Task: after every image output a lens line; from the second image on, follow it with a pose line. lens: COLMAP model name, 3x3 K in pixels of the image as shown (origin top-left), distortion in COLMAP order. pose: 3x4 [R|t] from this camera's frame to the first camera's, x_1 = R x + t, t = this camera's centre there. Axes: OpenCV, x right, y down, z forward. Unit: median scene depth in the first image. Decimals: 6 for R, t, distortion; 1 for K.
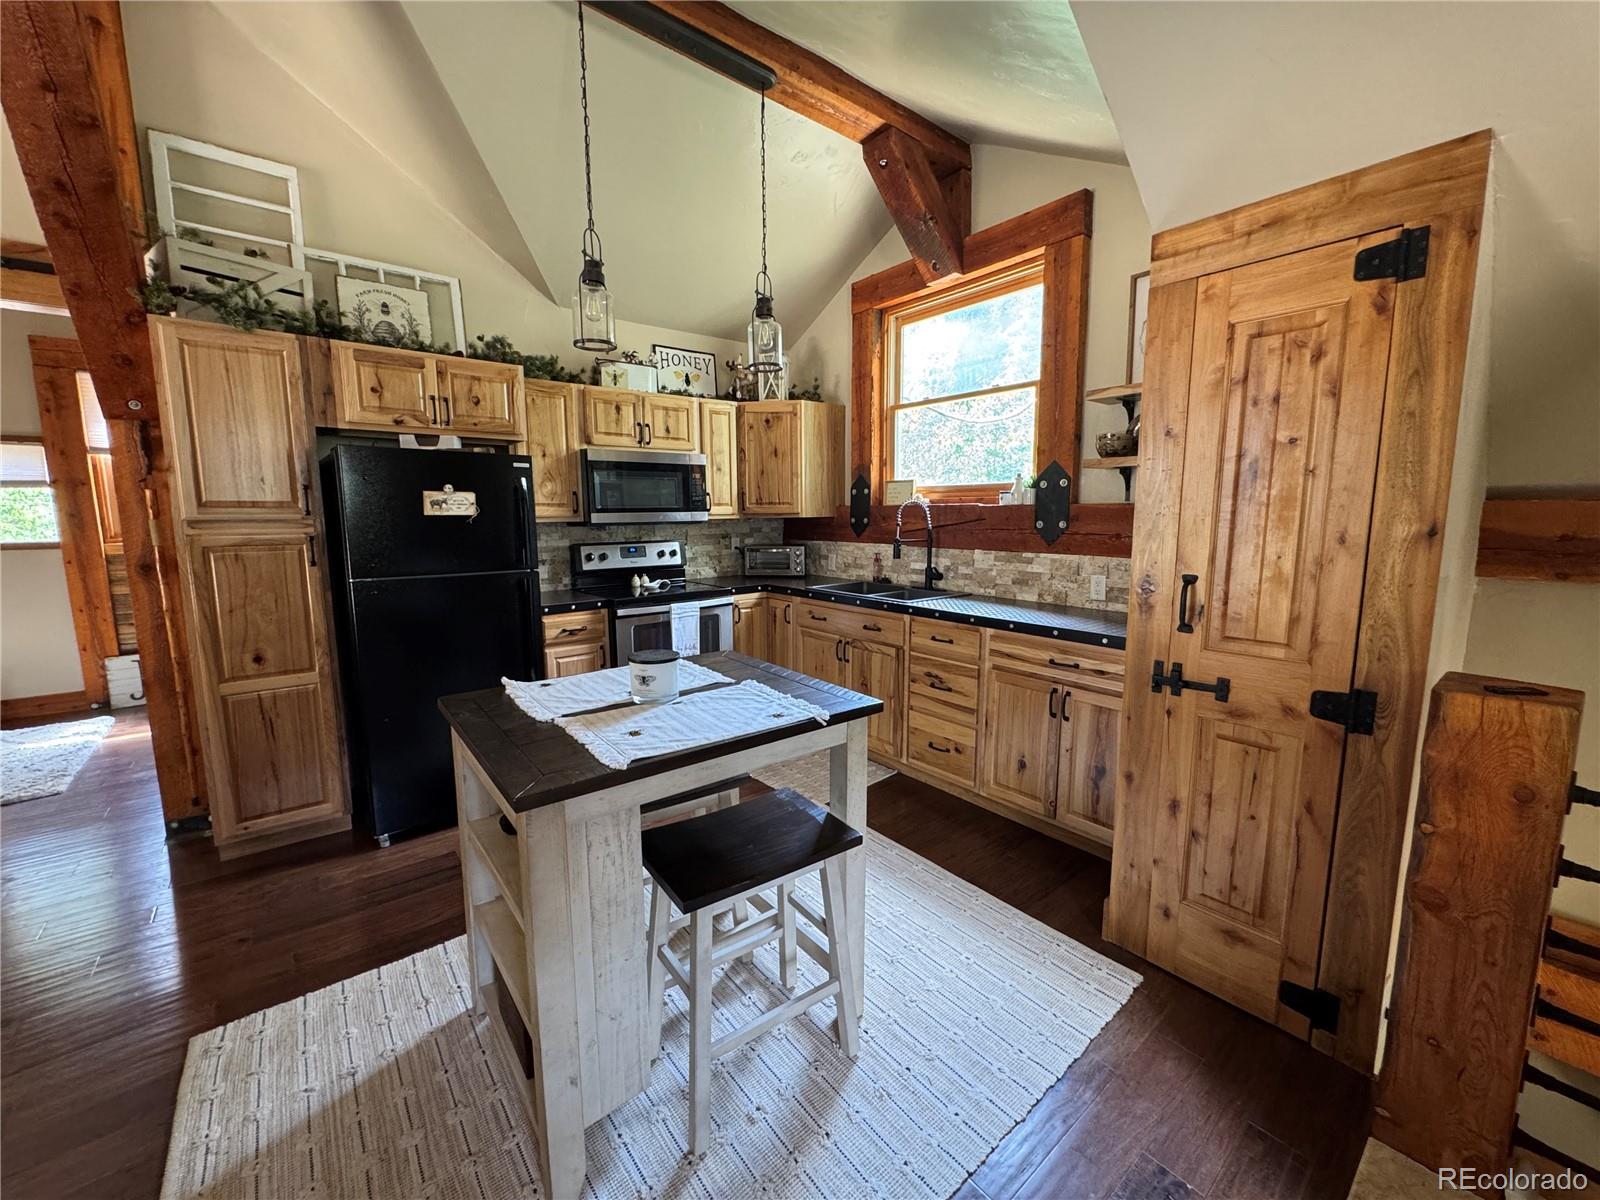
lens RADIAL K [[640.6, 0, 807.9], [0, 640.6, 597.3], [0, 0, 1]] dist [-0.001940, -0.000411]
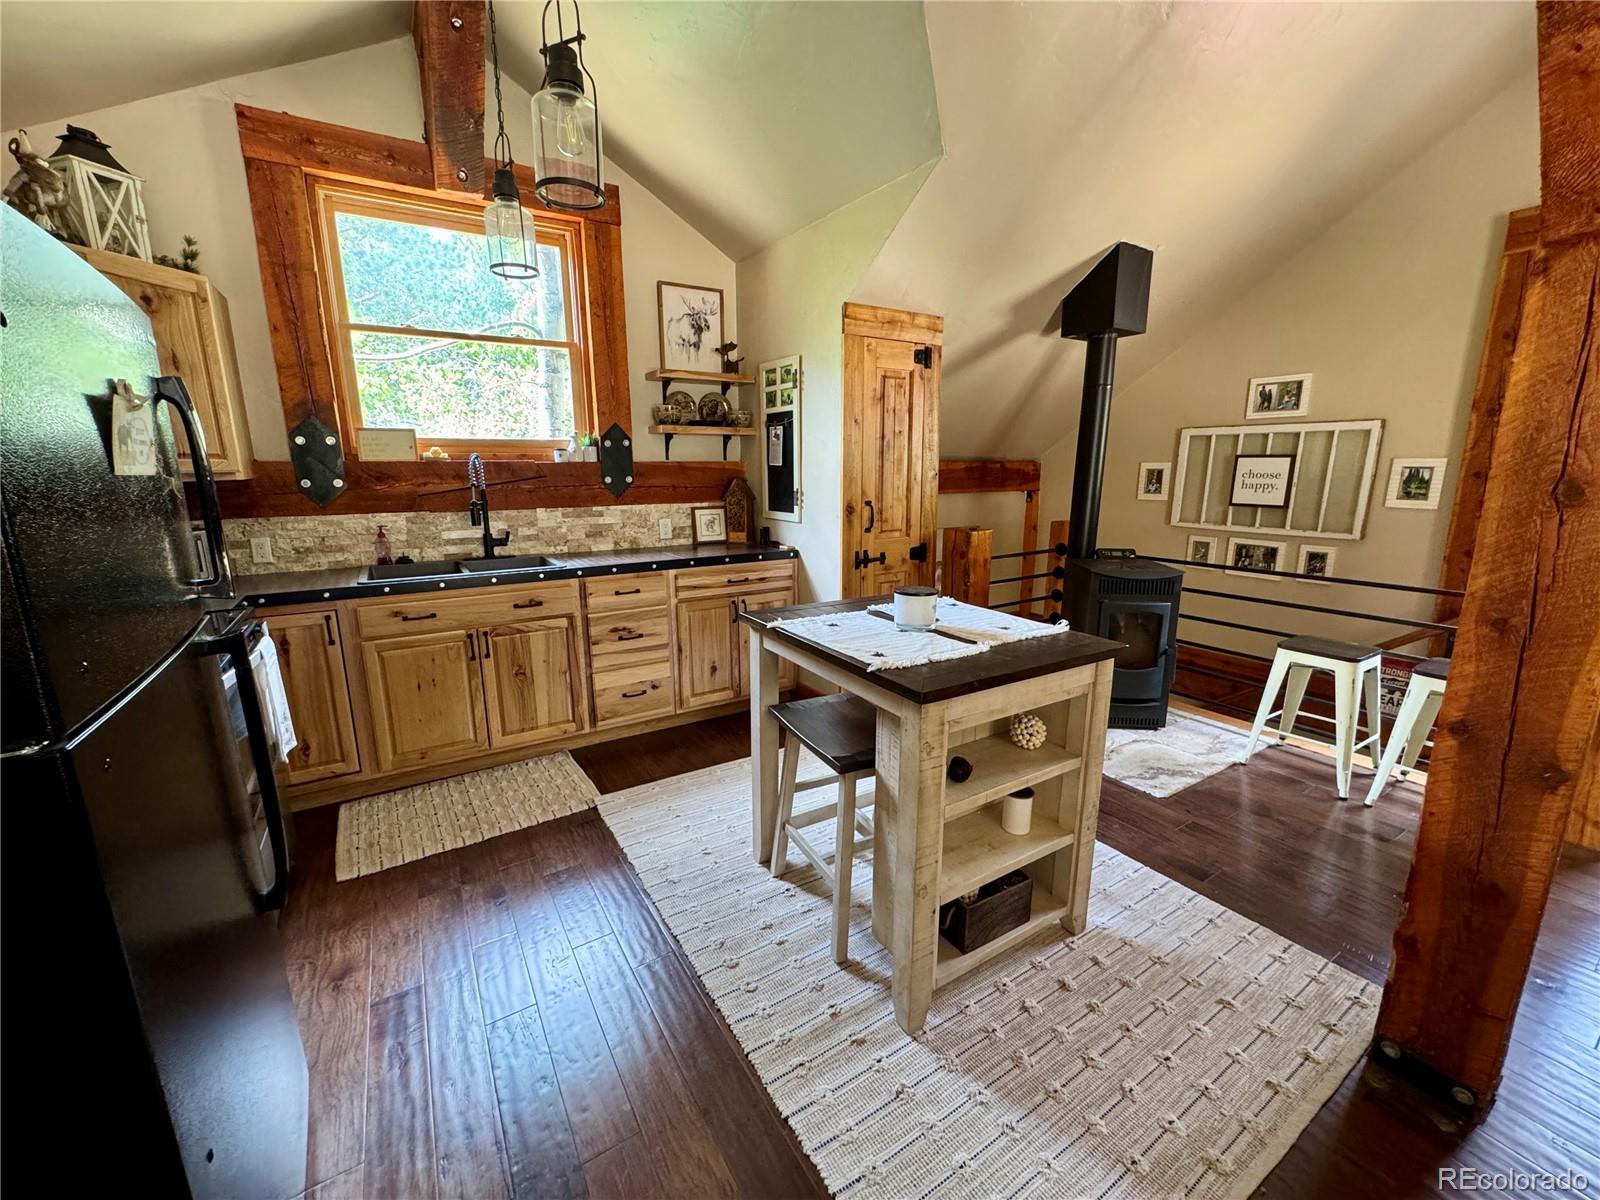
lens RADIAL K [[640.6, 0, 792.6], [0, 640.6, 601.6], [0, 0, 1]] dist [-0.001940, -0.000411]
pose [[0.132642, -0.203369, 0.970076, -0.708221], [0.137925, 0.972989, 0.185121, -0.068838], [-0.981521, 0.109243, 0.157109, 0.524794]]
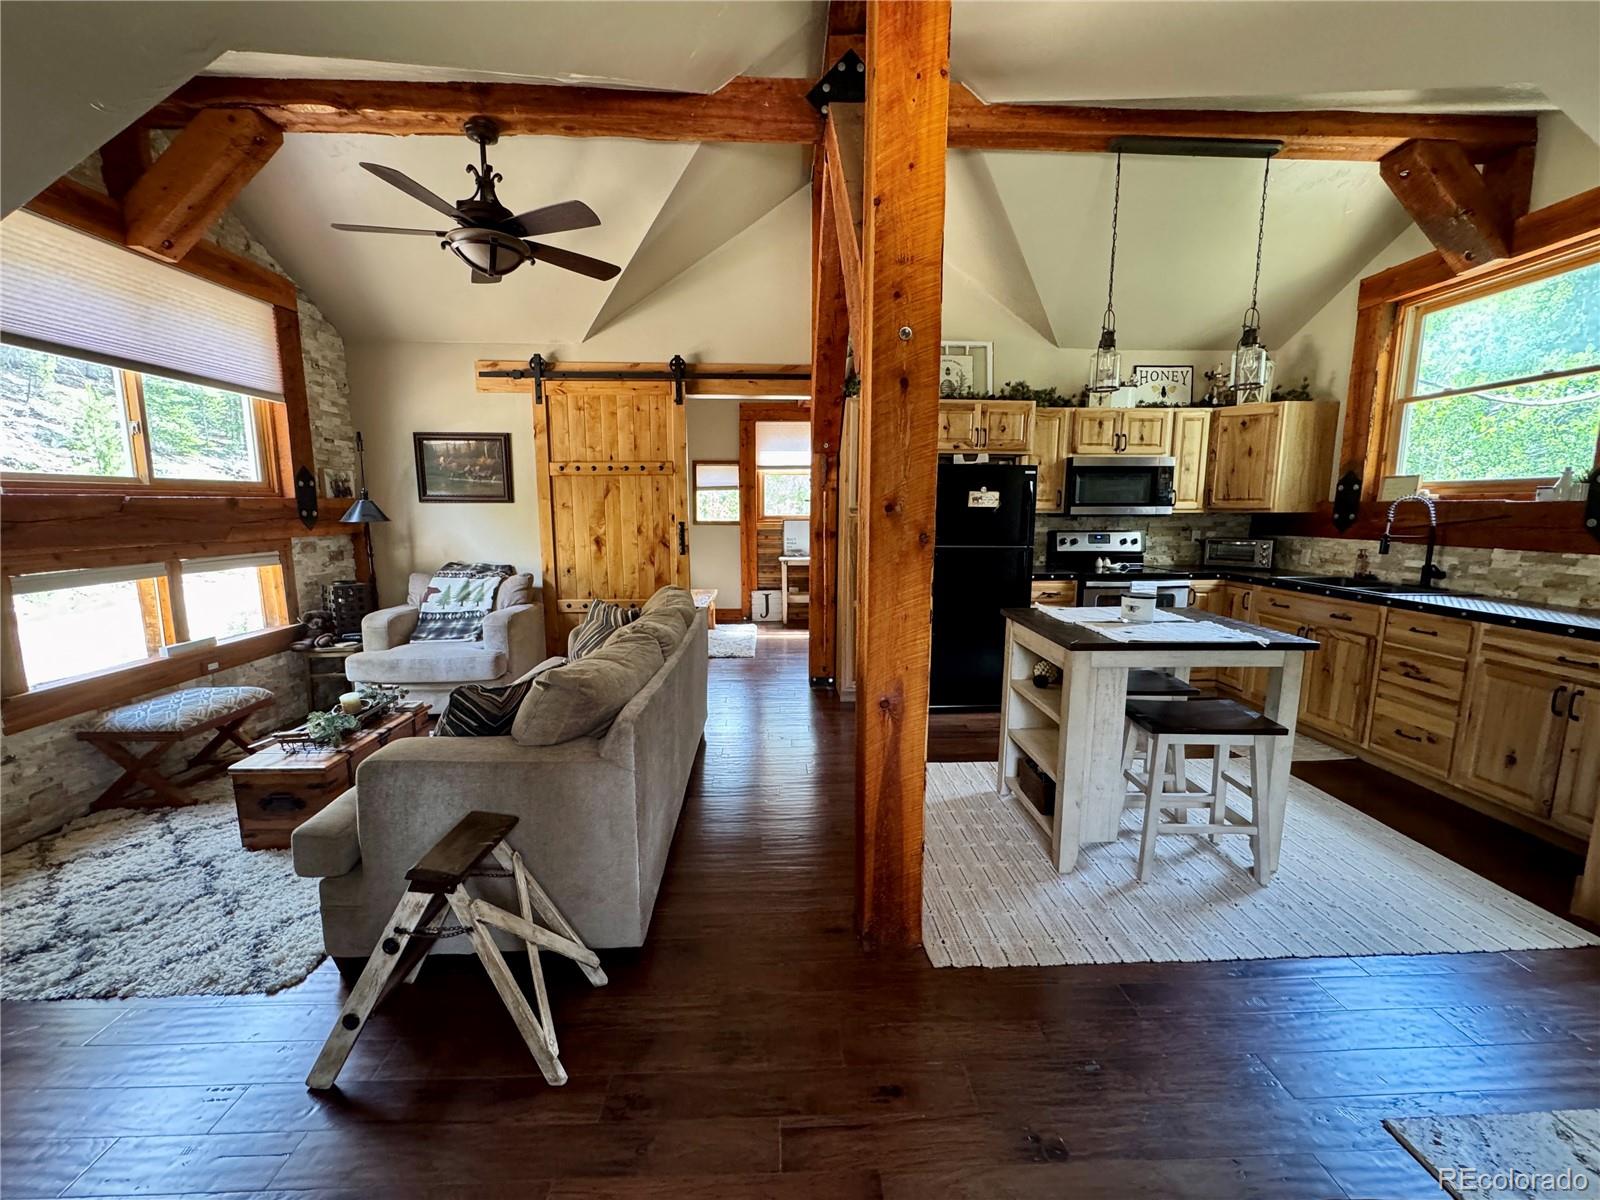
lens RADIAL K [[640.6, 0, 796.3], [0, 640.6, 595.3], [0, 0, 1]] dist [-0.001940, -0.000411]
pose [[0.790704, 0.090927, -0.605409, 0.025681], [-0.088592, 0.995494, 0.033806, 0.057738], [0.605755, 0.026904, 0.795196, -0.400149]]
